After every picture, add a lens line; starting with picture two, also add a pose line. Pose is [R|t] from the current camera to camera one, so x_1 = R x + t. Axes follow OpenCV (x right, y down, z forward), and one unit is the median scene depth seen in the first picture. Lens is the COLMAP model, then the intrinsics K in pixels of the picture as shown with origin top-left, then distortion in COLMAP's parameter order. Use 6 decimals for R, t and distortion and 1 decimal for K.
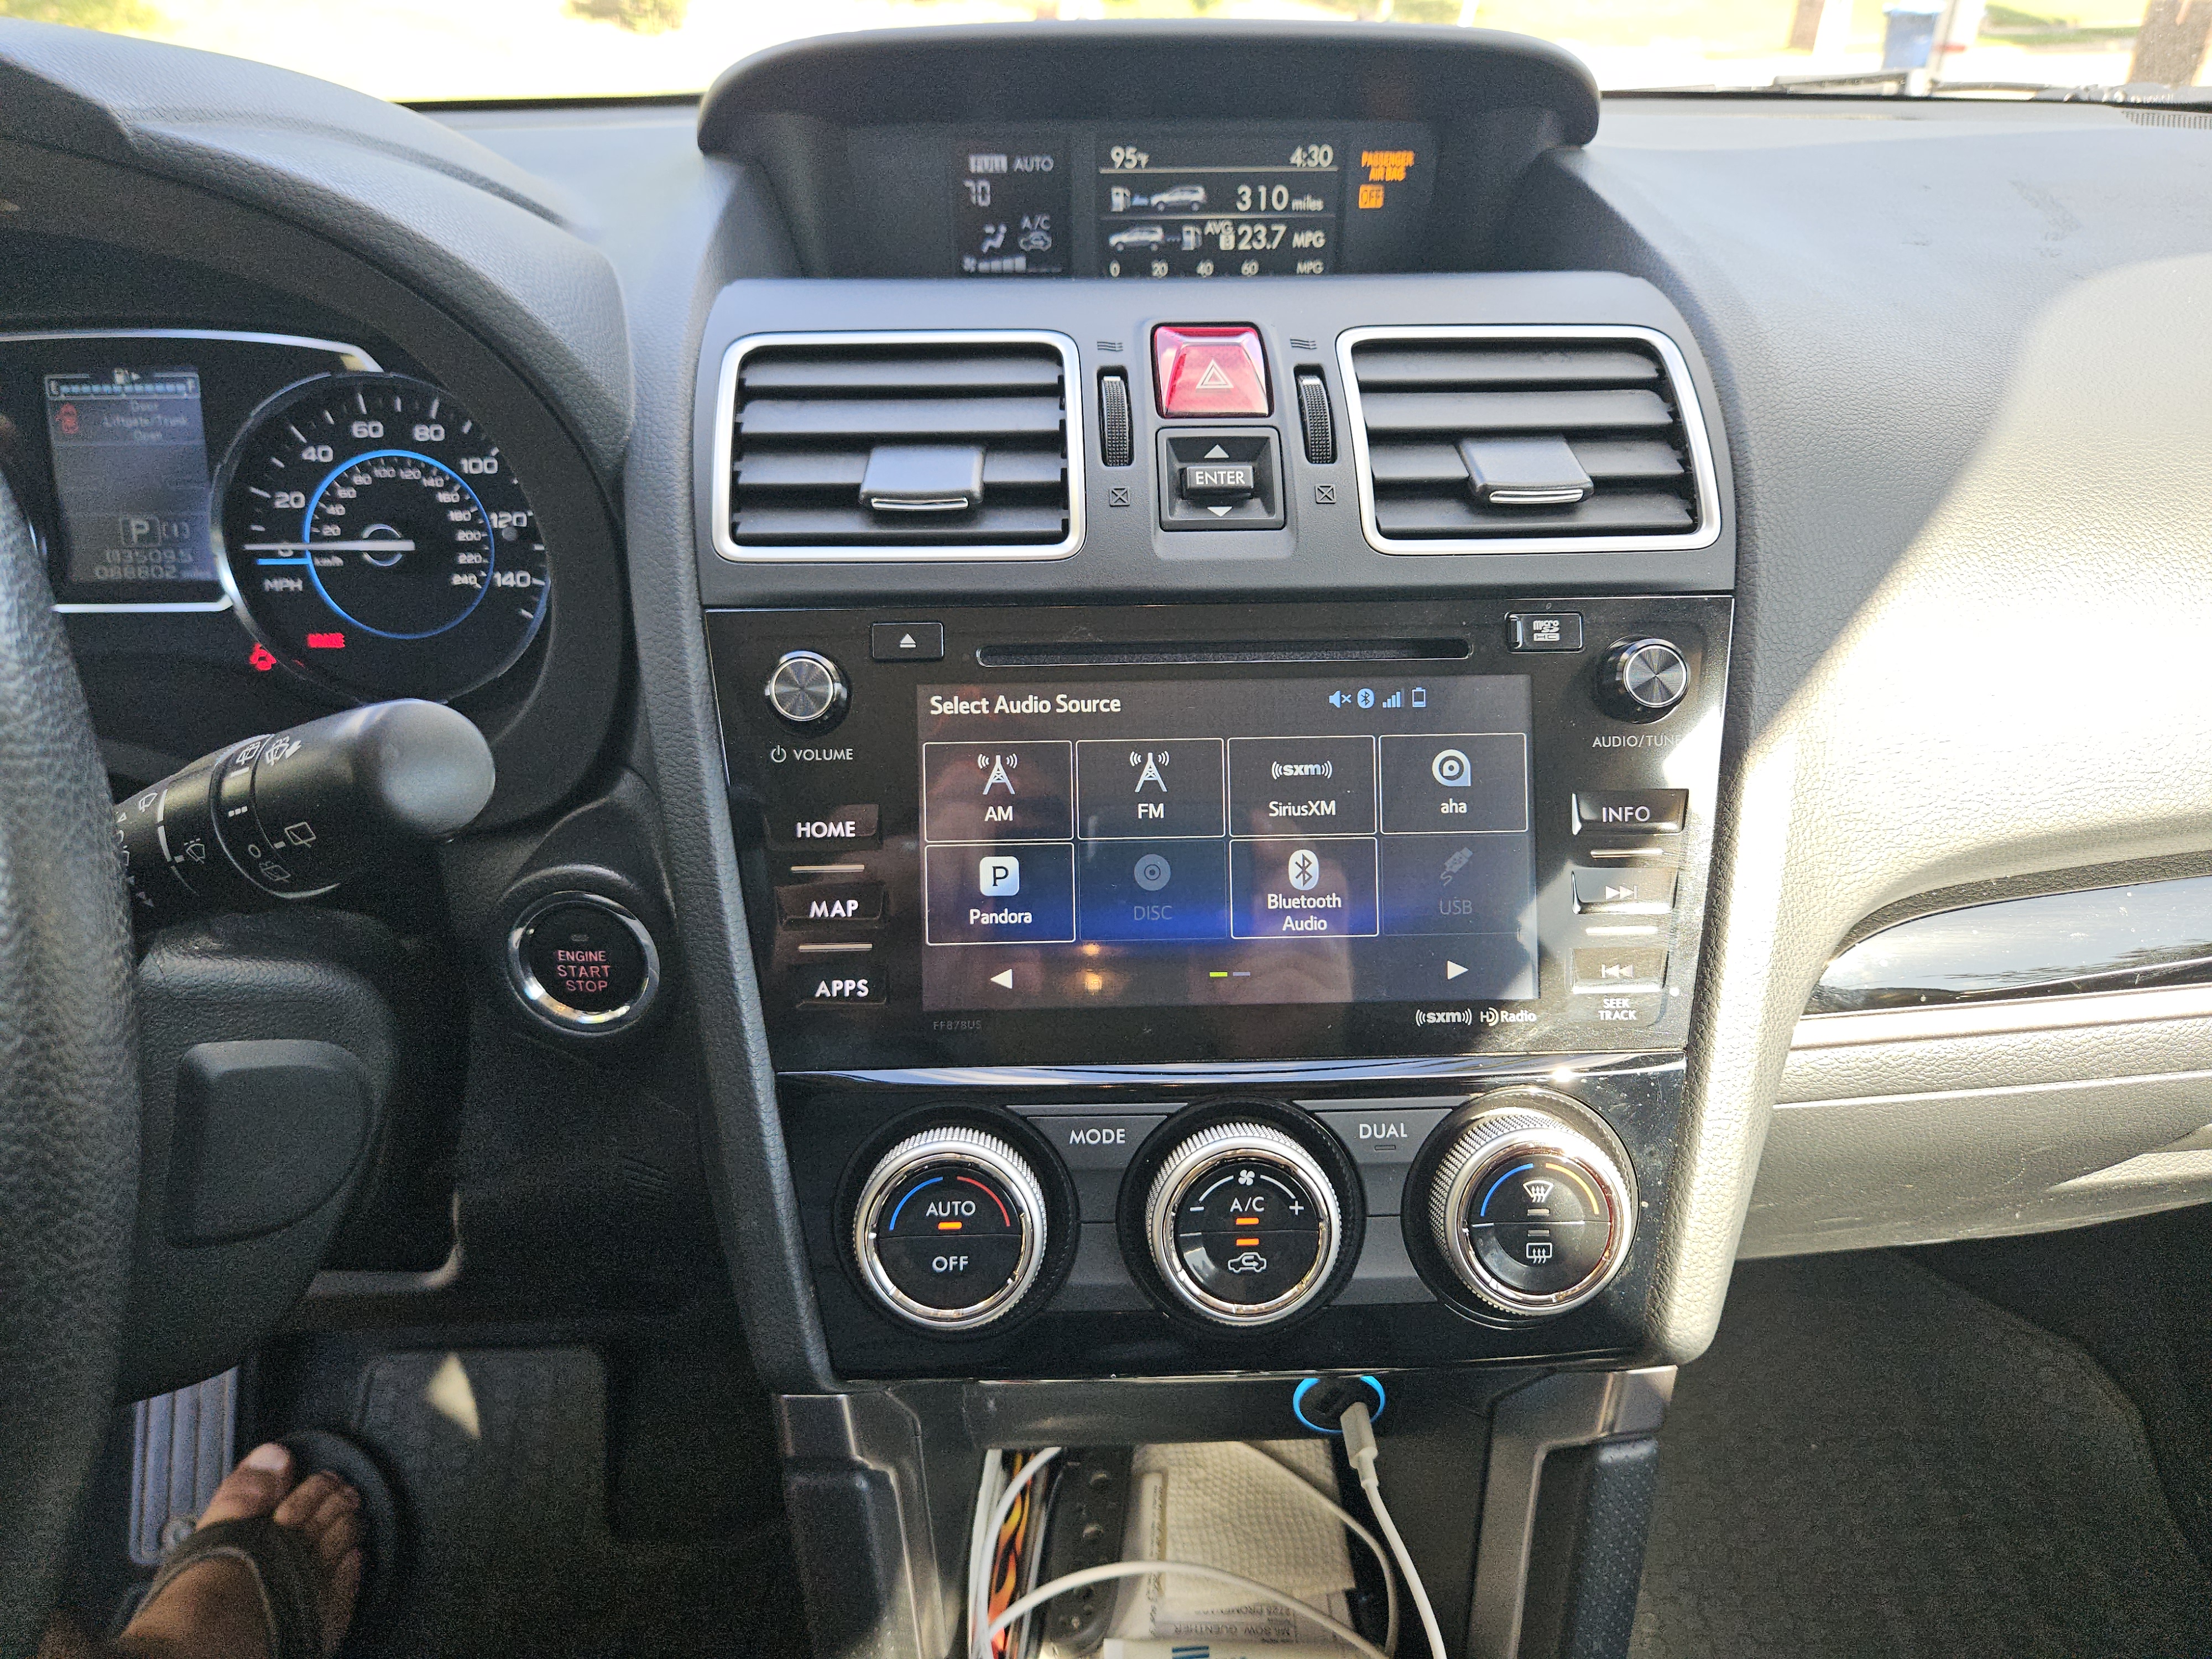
lens RADIAL K [[1455.4, 0, 1123.1], [0, 1455.4, 830.8], [0, 0, 1]] dist [0.048179, -0.046220]
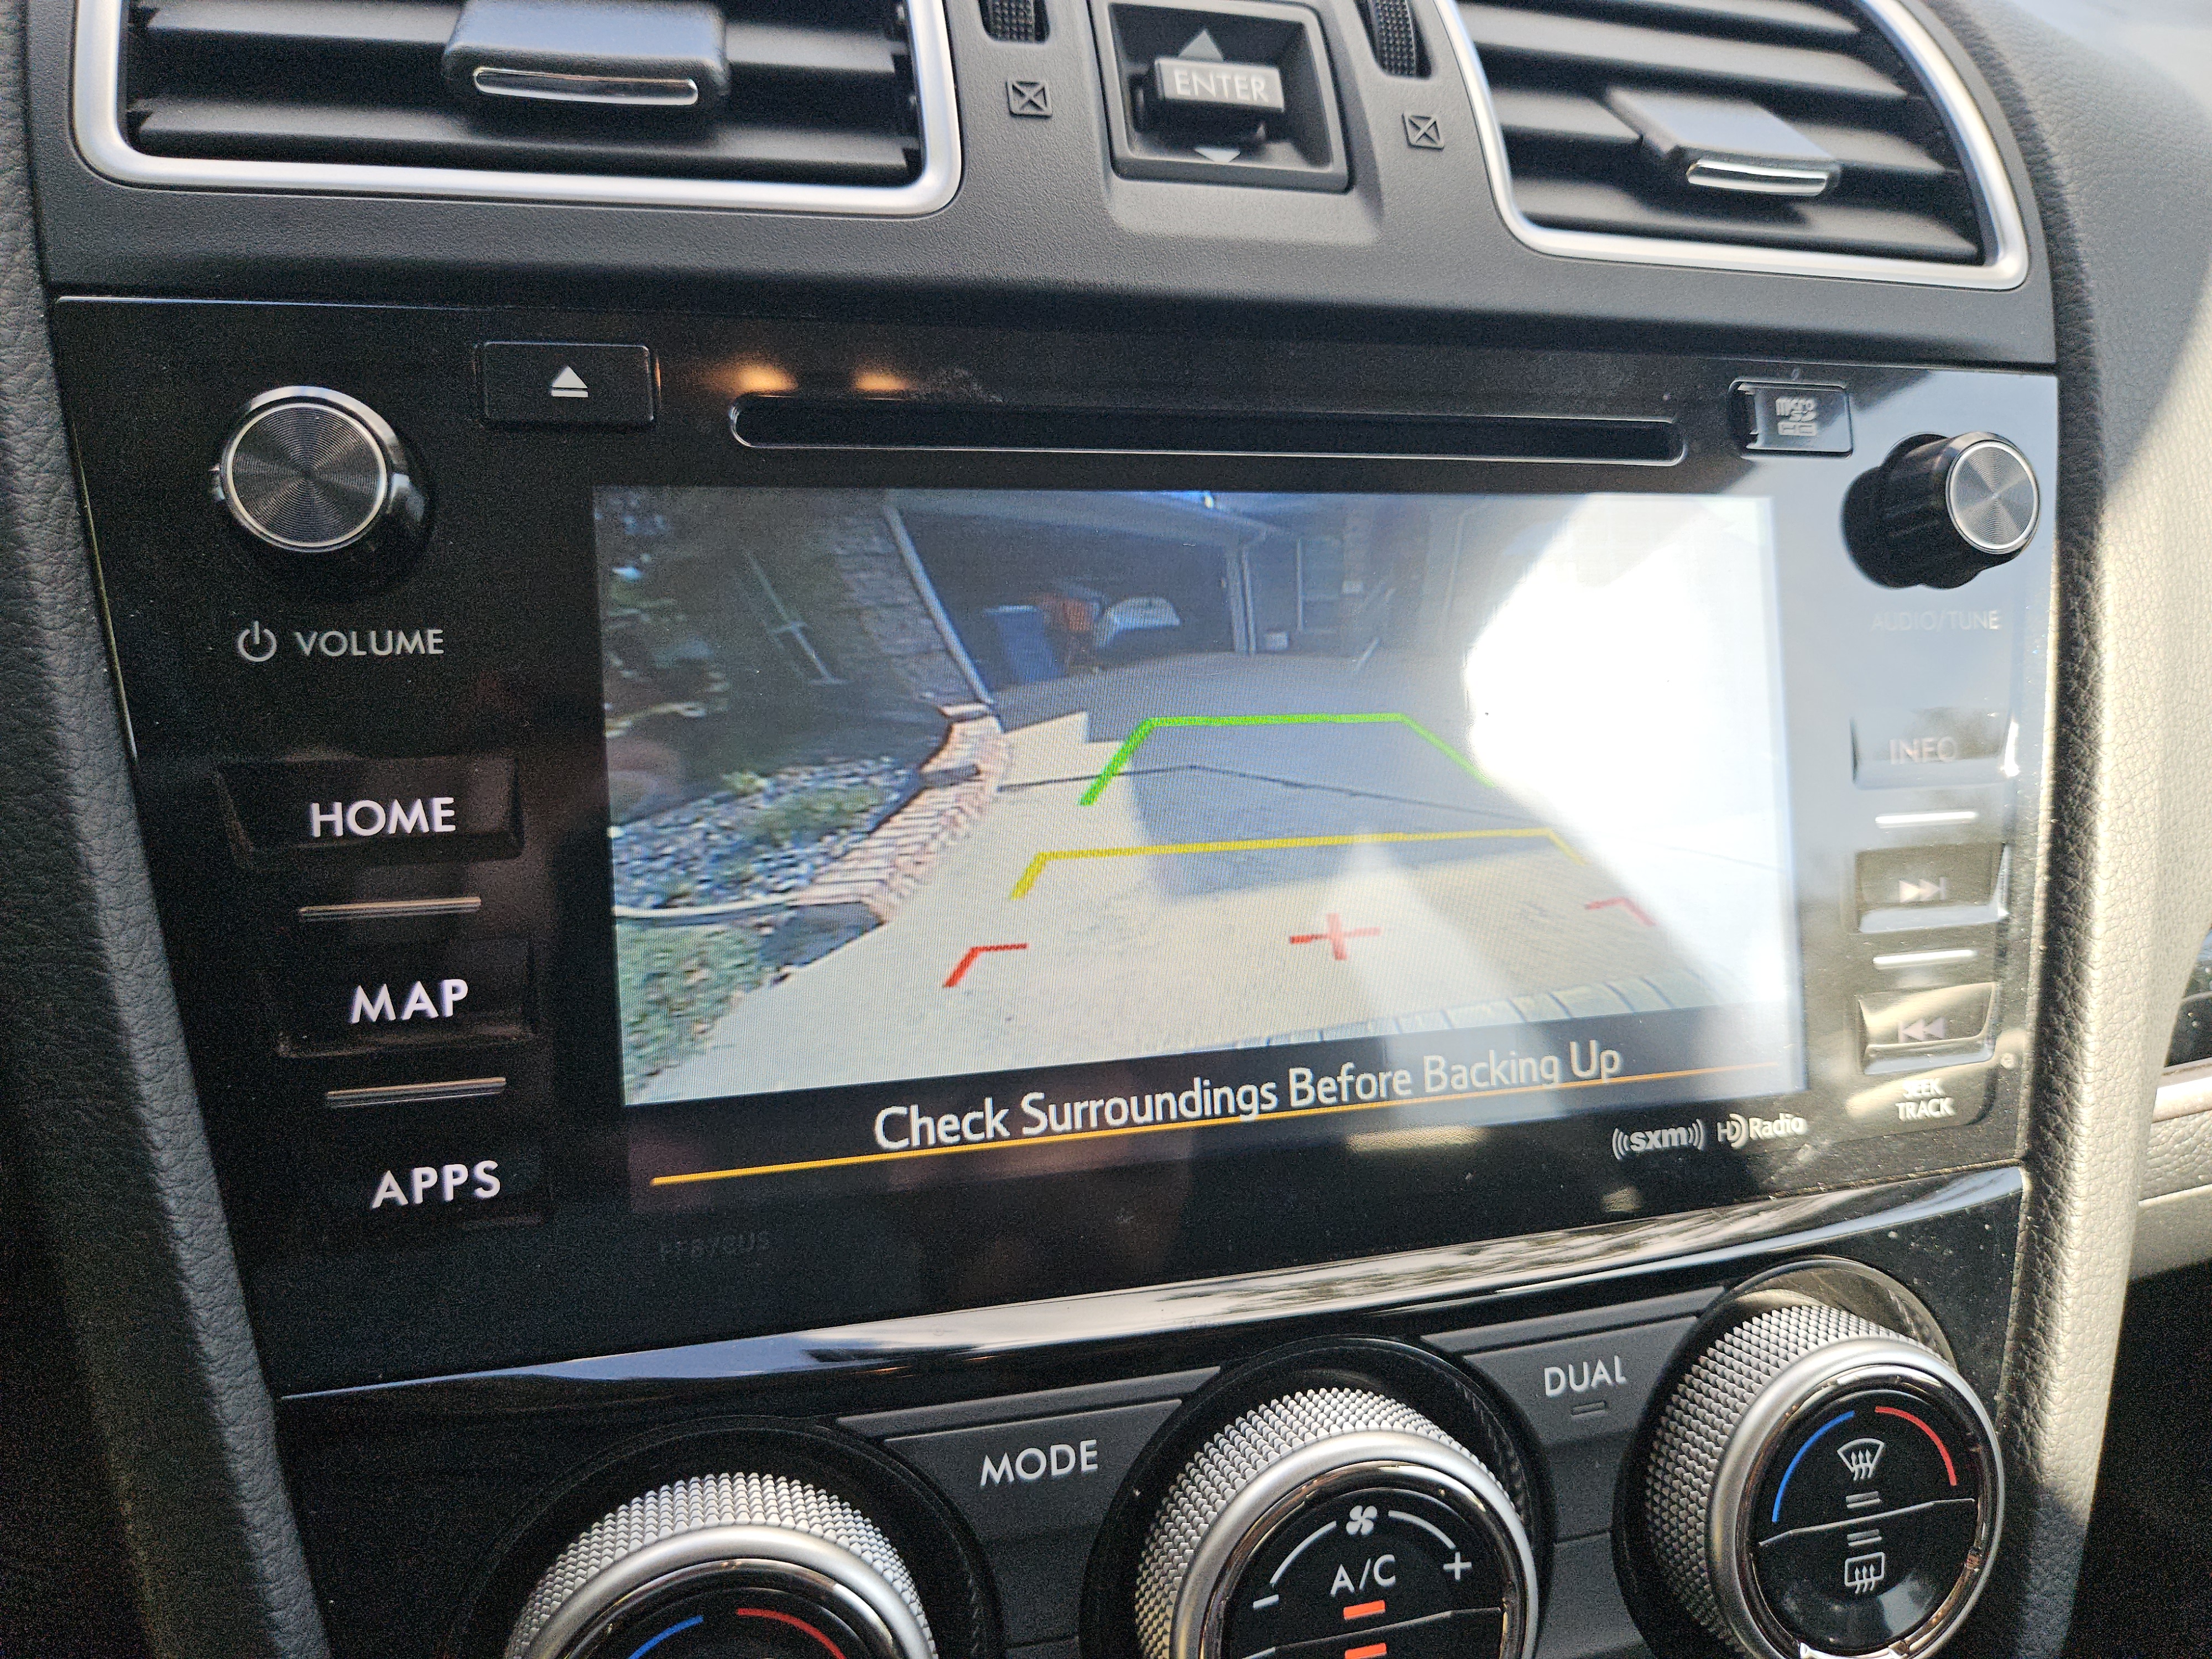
lens RADIAL K [[1494.1, 0, 1102.2], [0, 1494.1, 844.5], [0, 0, 1]] dist [-0.009072, -0.008390]
pose [[0.975451, -0.033098, 0.217715, -0.092848], [0.032617, 0.999451, 0.005804, 0.011472], [-0.217788, 0.001440, 0.975995, 0.525154]]
